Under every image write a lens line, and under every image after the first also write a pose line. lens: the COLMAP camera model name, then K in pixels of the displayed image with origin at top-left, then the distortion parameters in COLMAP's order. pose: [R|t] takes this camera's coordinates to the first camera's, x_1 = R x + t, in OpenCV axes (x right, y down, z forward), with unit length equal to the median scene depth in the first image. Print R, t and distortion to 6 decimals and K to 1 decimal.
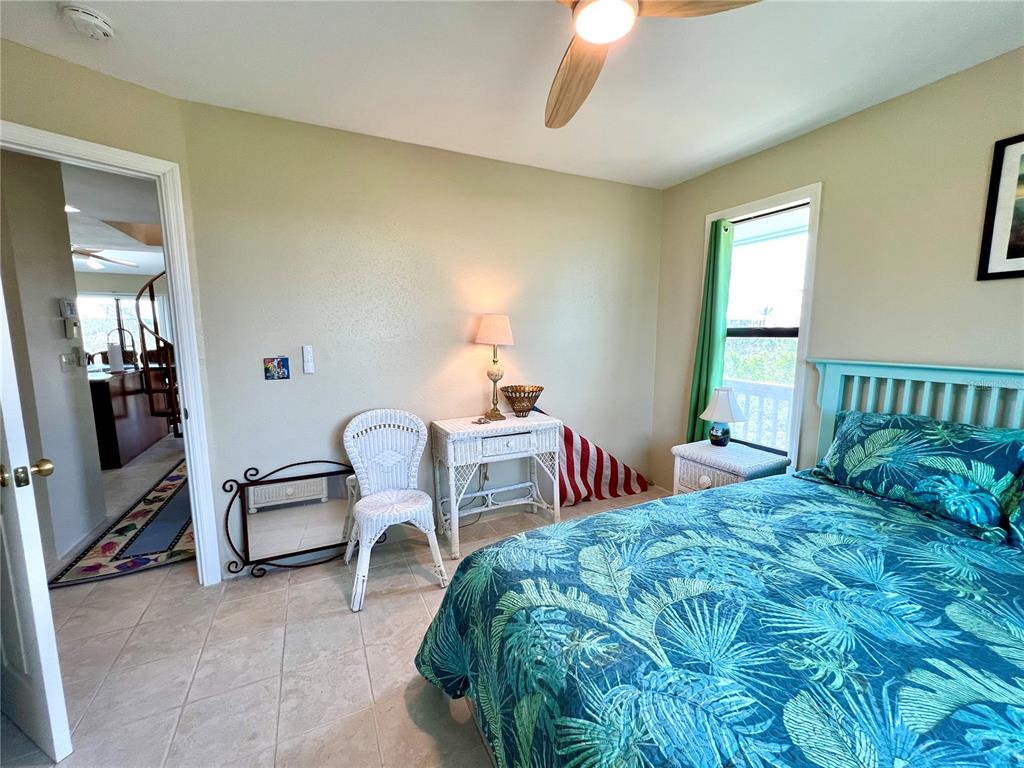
lens RADIAL K [[409.5, 0, 511.4], [0, 409.5, 384.4], [0, 0, 1]] dist [-0.003531, 0.001007]
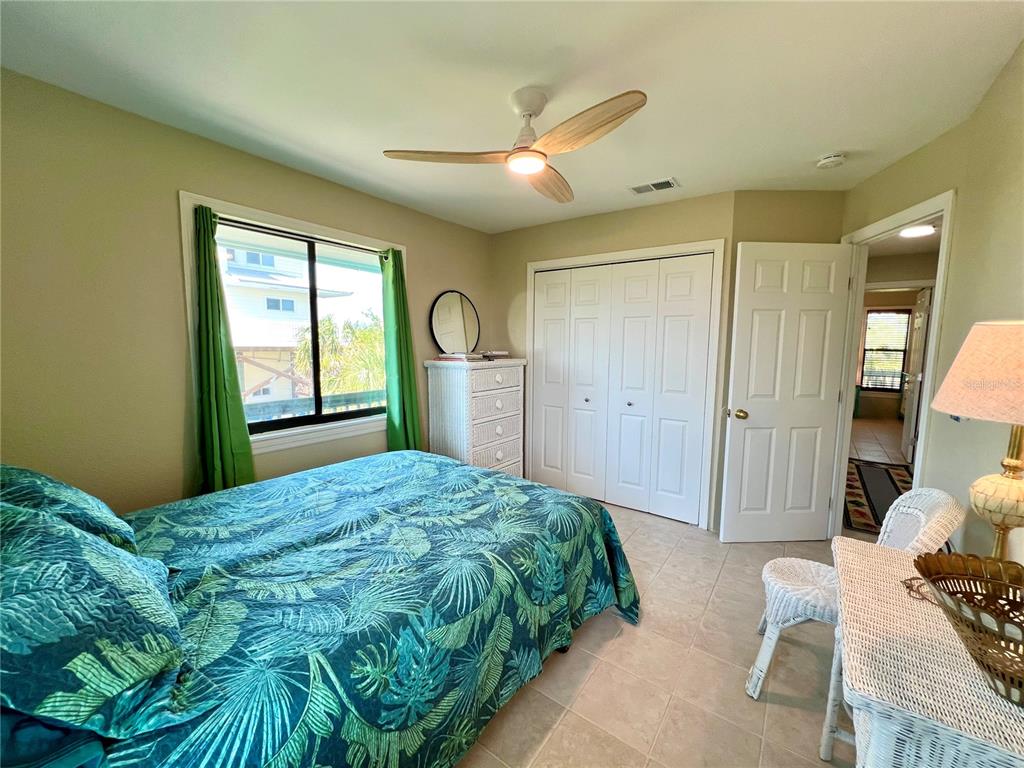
lens RADIAL K [[409.5, 0, 516.1], [0, 409.5, 382.5], [0, 0, 1]] dist [-0.003531, 0.001007]
pose [[-0.878728, 0.041668, -0.475501, 0.797015], [-0.069367, 0.974459, 0.213582, -0.291694], [0.472256, 0.220664, -0.853394, 1.892169]]
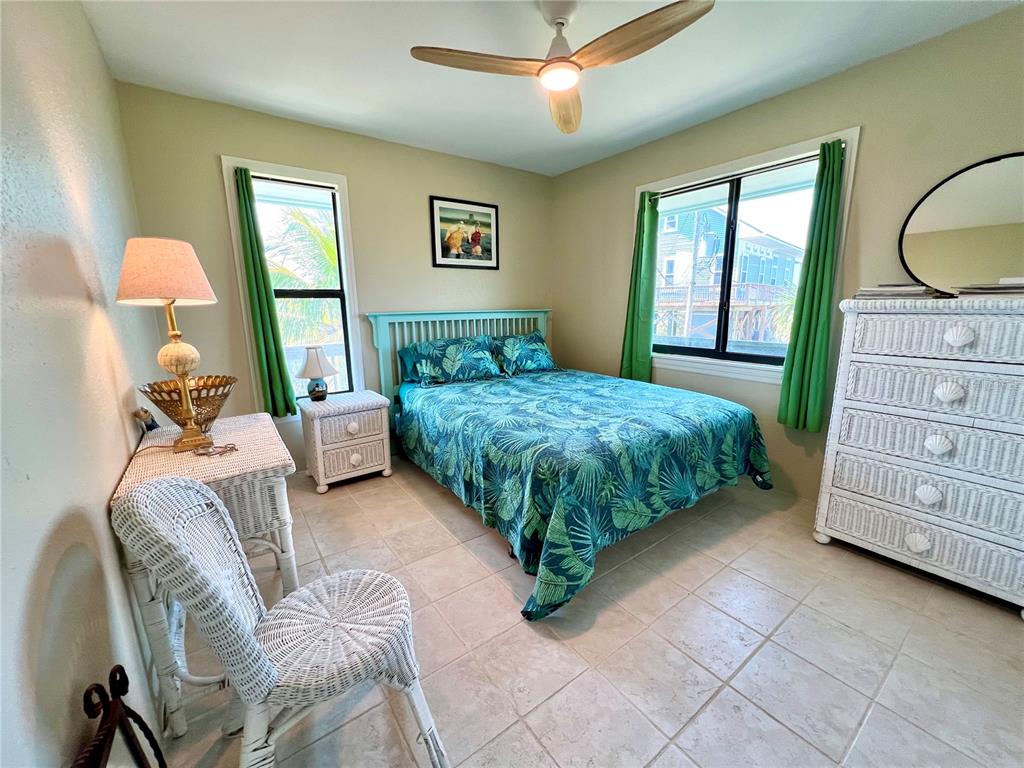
lens RADIAL K [[409.5, 0, 517.8], [0, 409.5, 385.9], [0, 0, 1]] dist [-0.003531, 0.001007]
pose [[-0.188424, -0.188728, 0.963783, -1.081963], [0.138530, 0.966442, 0.216332, -0.084803], [-0.972268, 0.174275, -0.155956, 1.182108]]
